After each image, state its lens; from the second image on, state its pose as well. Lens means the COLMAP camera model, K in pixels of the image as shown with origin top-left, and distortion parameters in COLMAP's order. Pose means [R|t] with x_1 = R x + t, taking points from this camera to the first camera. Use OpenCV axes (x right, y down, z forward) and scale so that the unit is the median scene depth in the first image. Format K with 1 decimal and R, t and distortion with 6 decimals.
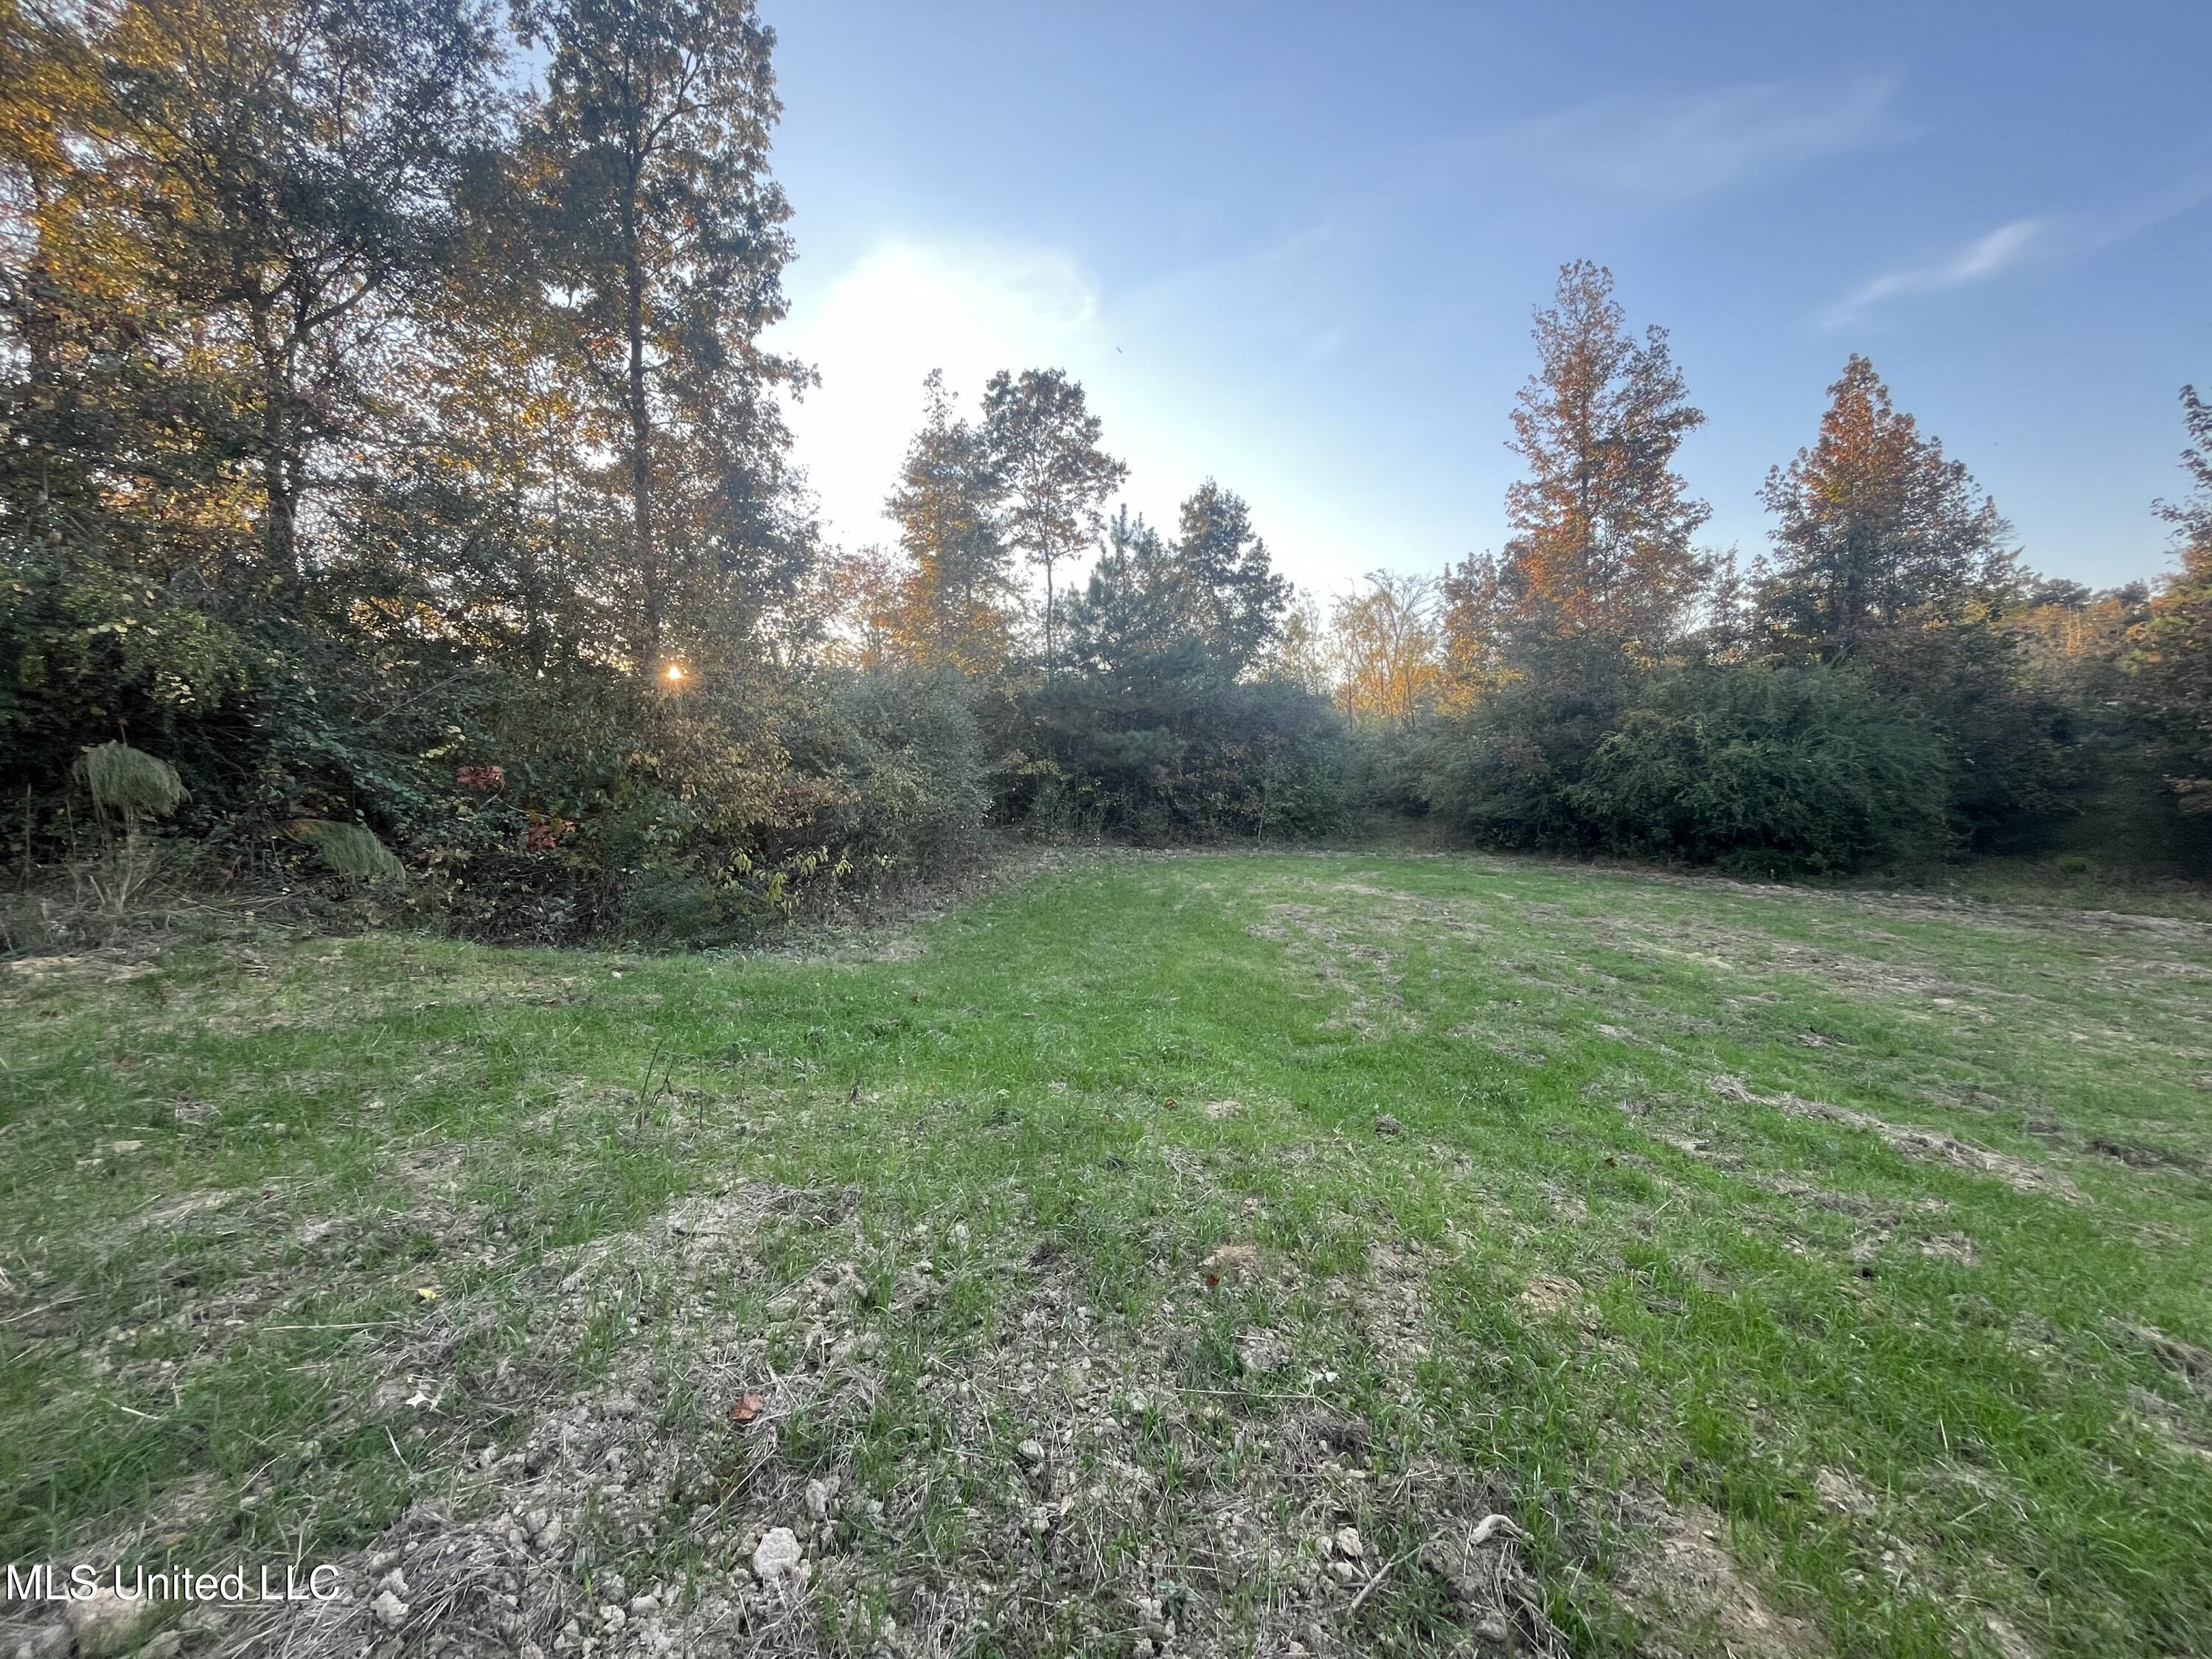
lens RADIAL K [[893.1, 0, 1106.0], [0, 893.1, 829.5], [0, 0, 1]] dist [-0.004841, 0.000406]
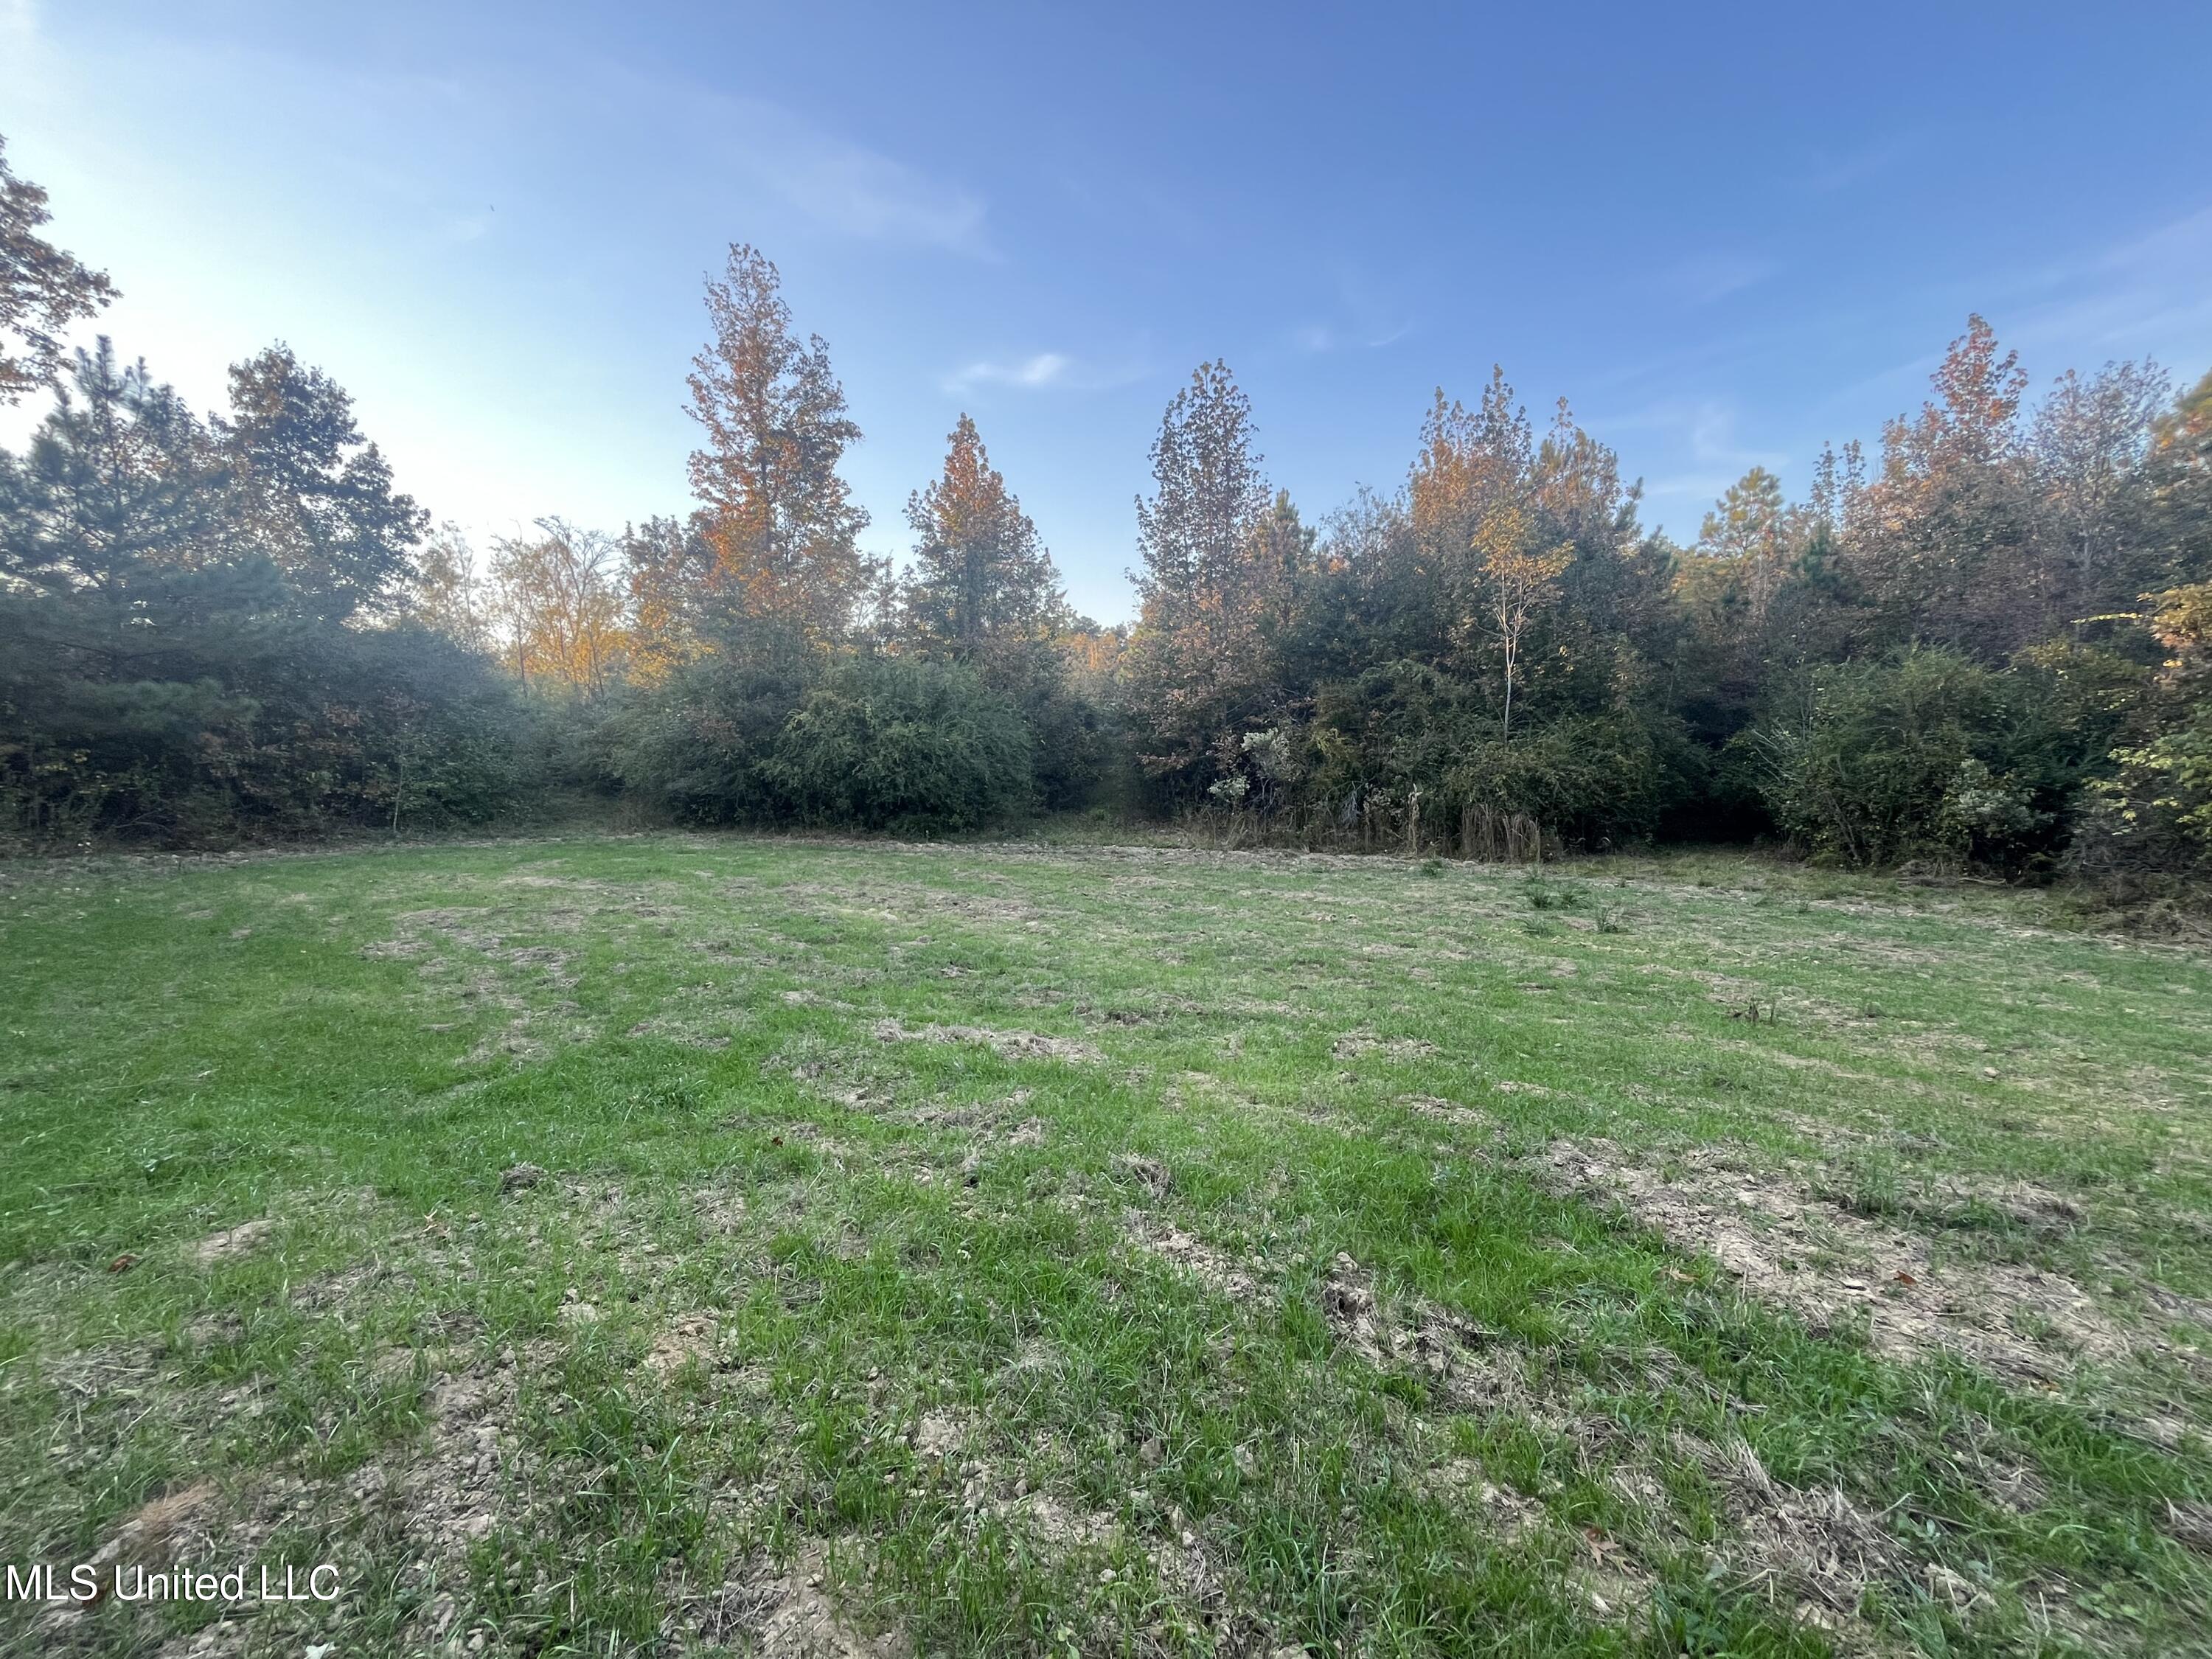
lens RADIAL K [[893.1, 0, 1106.0], [0, 893.1, 829.5], [0, 0, 1]] dist [-0.004841, 0.000406]
pose [[0.670684, -0.058818, 0.739407, 0.014518], [0.038624, 0.998268, 0.044375, -0.000097], [-0.740737, -0.001203, 0.671794, 0.009684]]
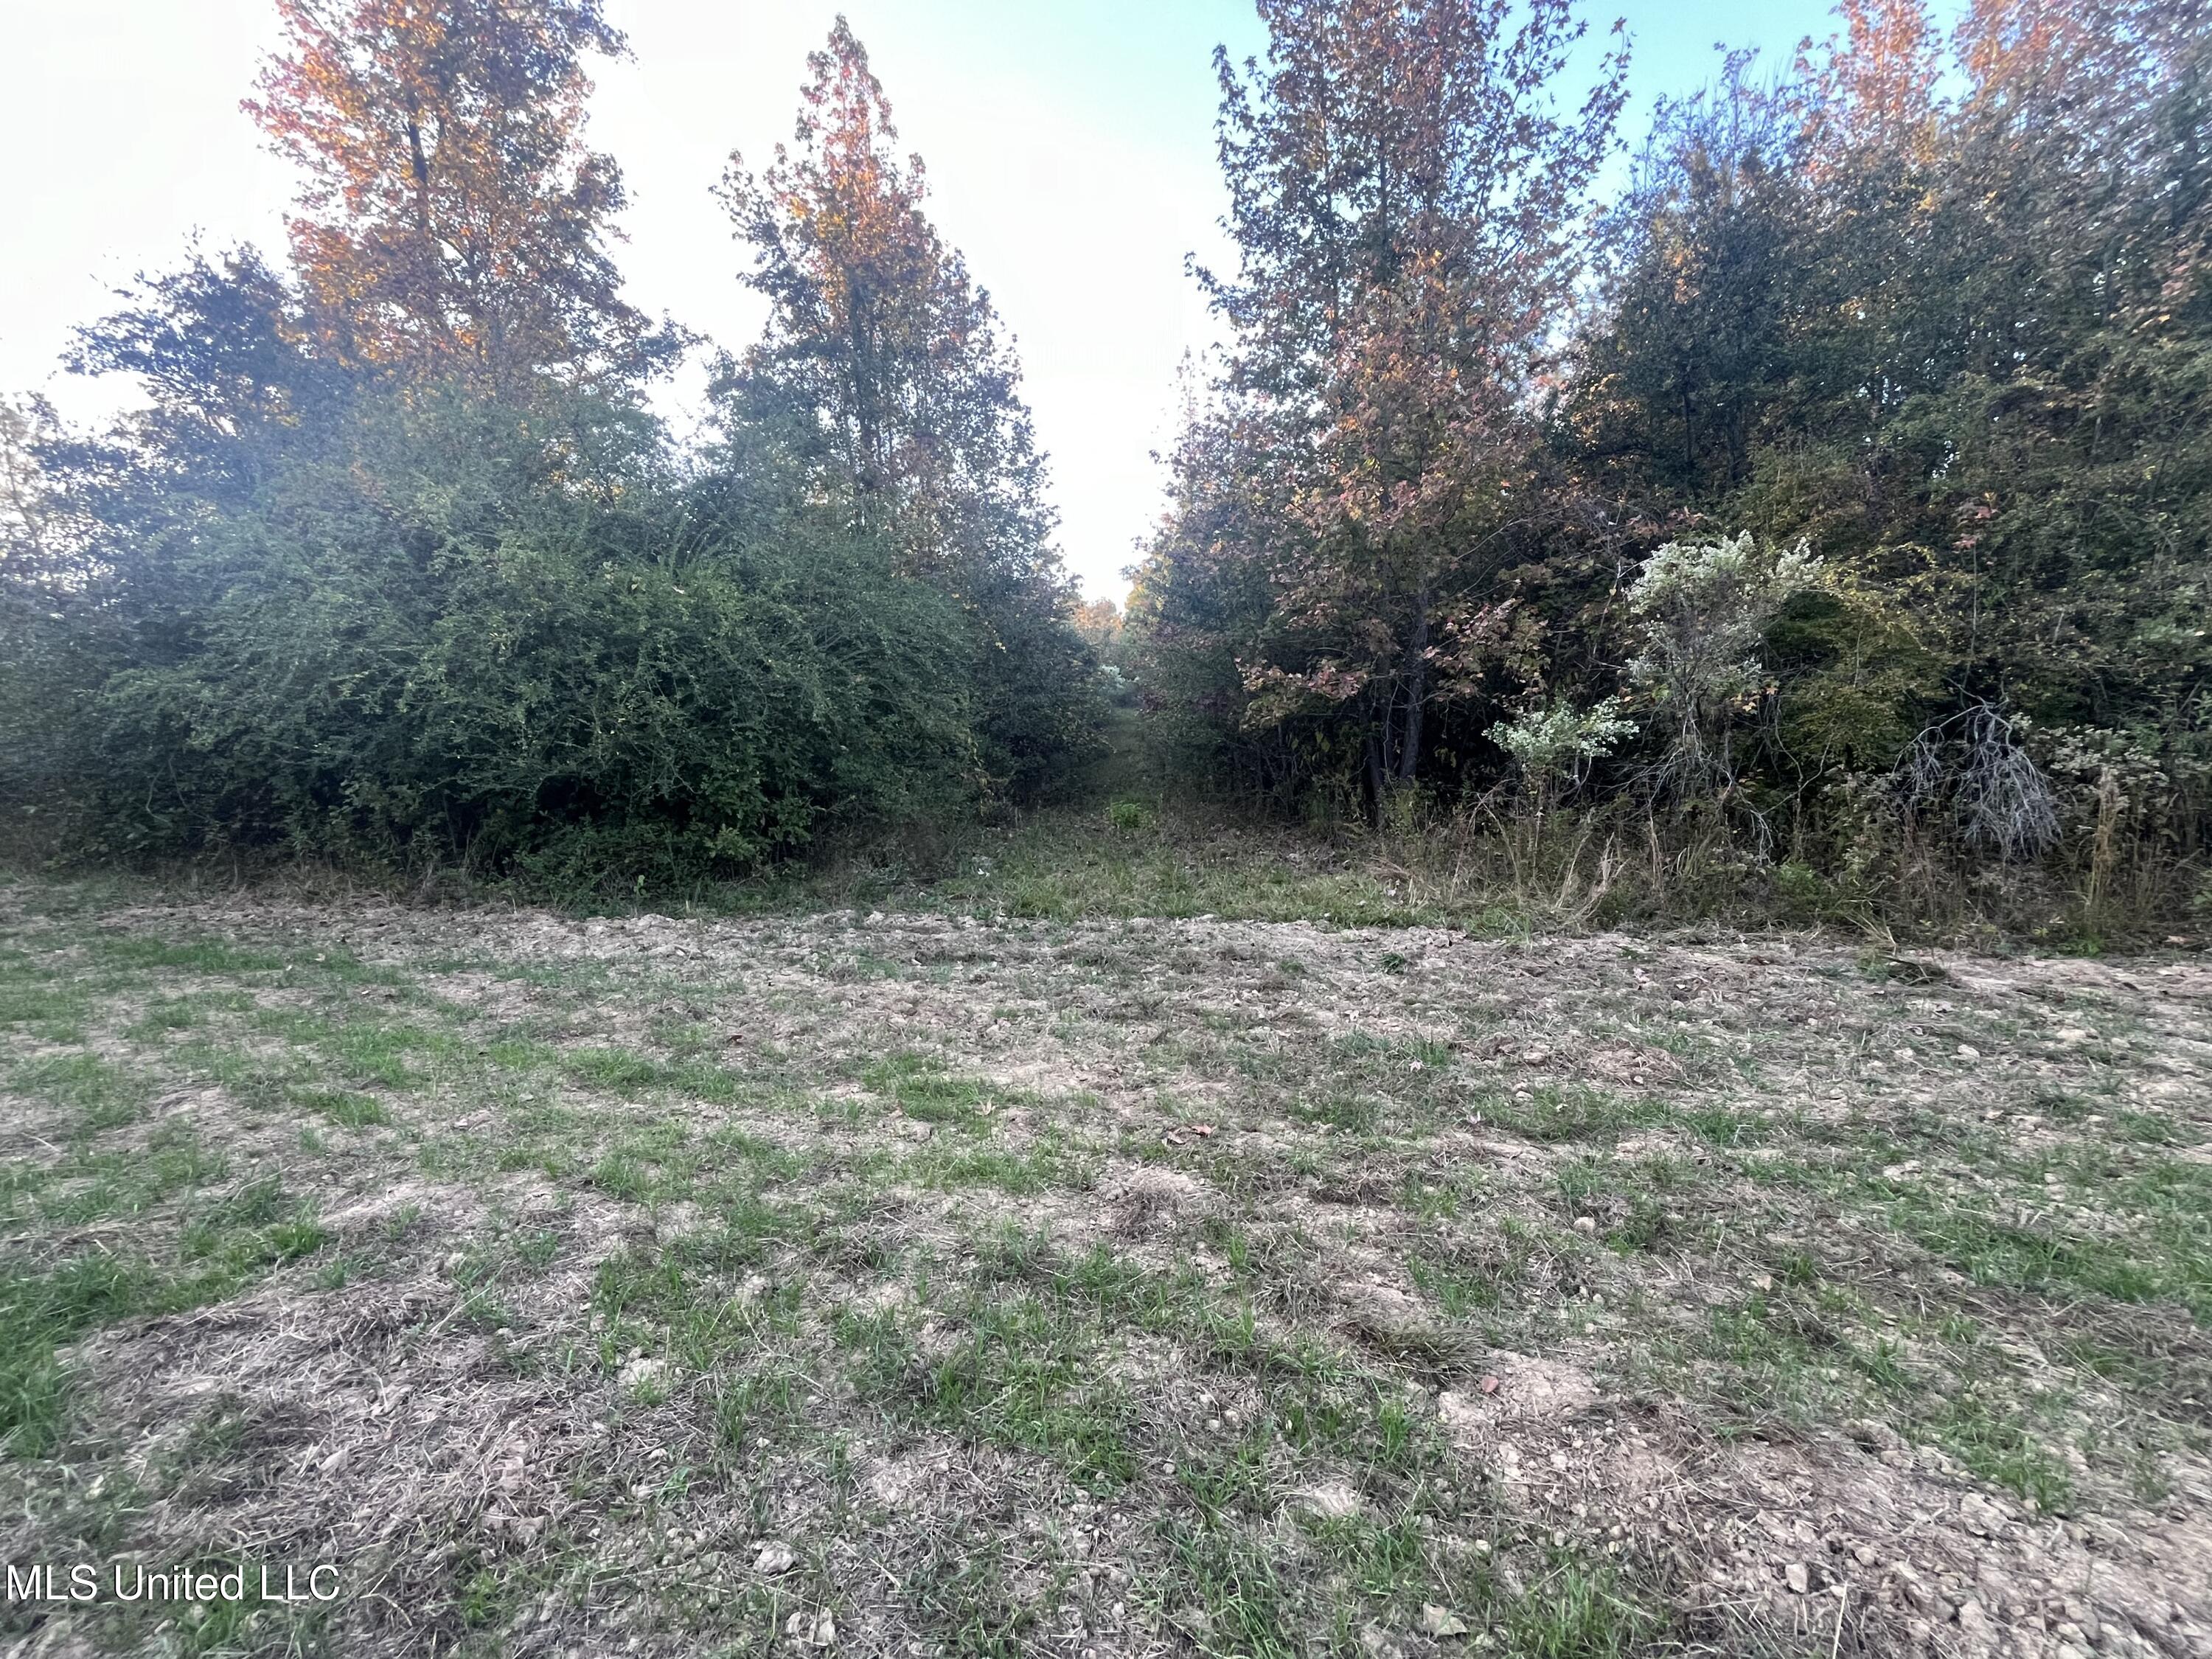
lens RADIAL K [[893.1, 0, 1106.0], [0, 893.1, 829.5], [0, 0, 1]] dist [-0.004841, 0.000406]
pose [[0.656579, -0.073591, 0.750659, 0.405903], [0.047431, 0.997288, 0.056283, 0.008411], [-0.752765, -0.001350, 0.658288, 0.401608]]
